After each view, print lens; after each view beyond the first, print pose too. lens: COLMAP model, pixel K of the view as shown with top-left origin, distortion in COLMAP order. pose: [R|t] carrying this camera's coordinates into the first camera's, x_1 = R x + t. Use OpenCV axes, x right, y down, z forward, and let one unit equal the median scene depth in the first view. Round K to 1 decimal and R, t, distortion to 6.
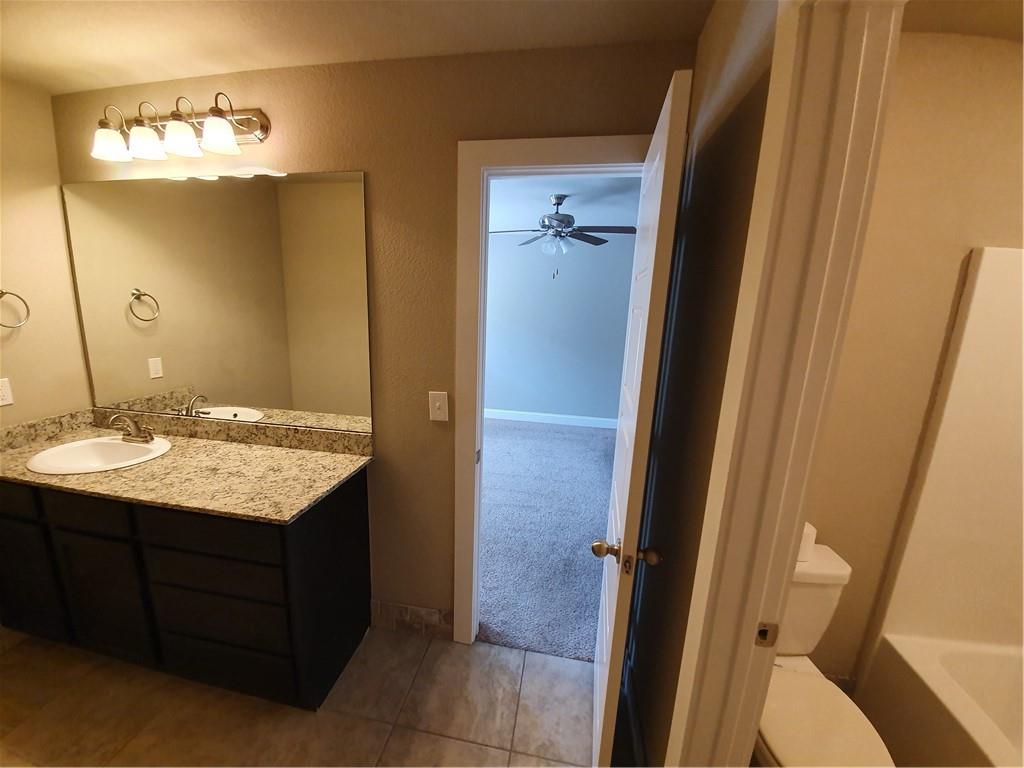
lens RADIAL K [[416.6, 0, 506.9], [0, 416.6, 385.4], [0, 0, 1]] dist [-0.005444, -0.001189]
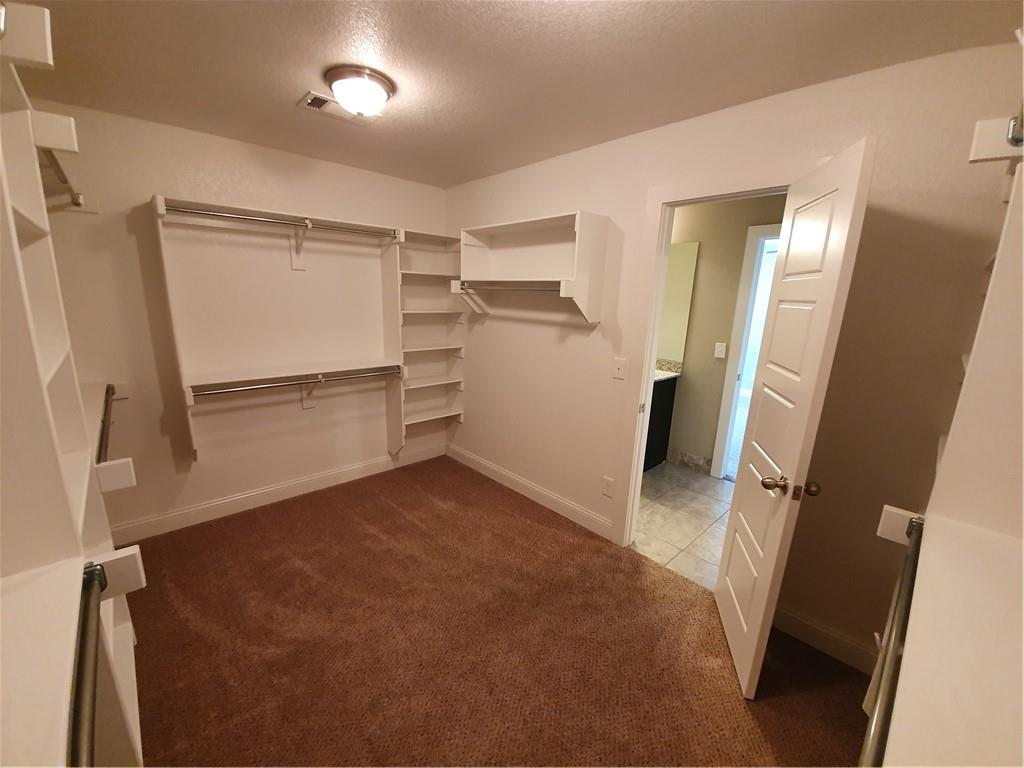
lens RADIAL K [[416.6, 0, 504.8], [0, 416.6, 381.7], [0, 0, 1]] dist [-0.005444, -0.001189]
pose [[0.796336, 0.130636, -0.590578, 0.212906], [-0.131696, 0.990421, 0.041502, 0.251834], [0.590343, 0.044727, 0.805912, -1.226728]]
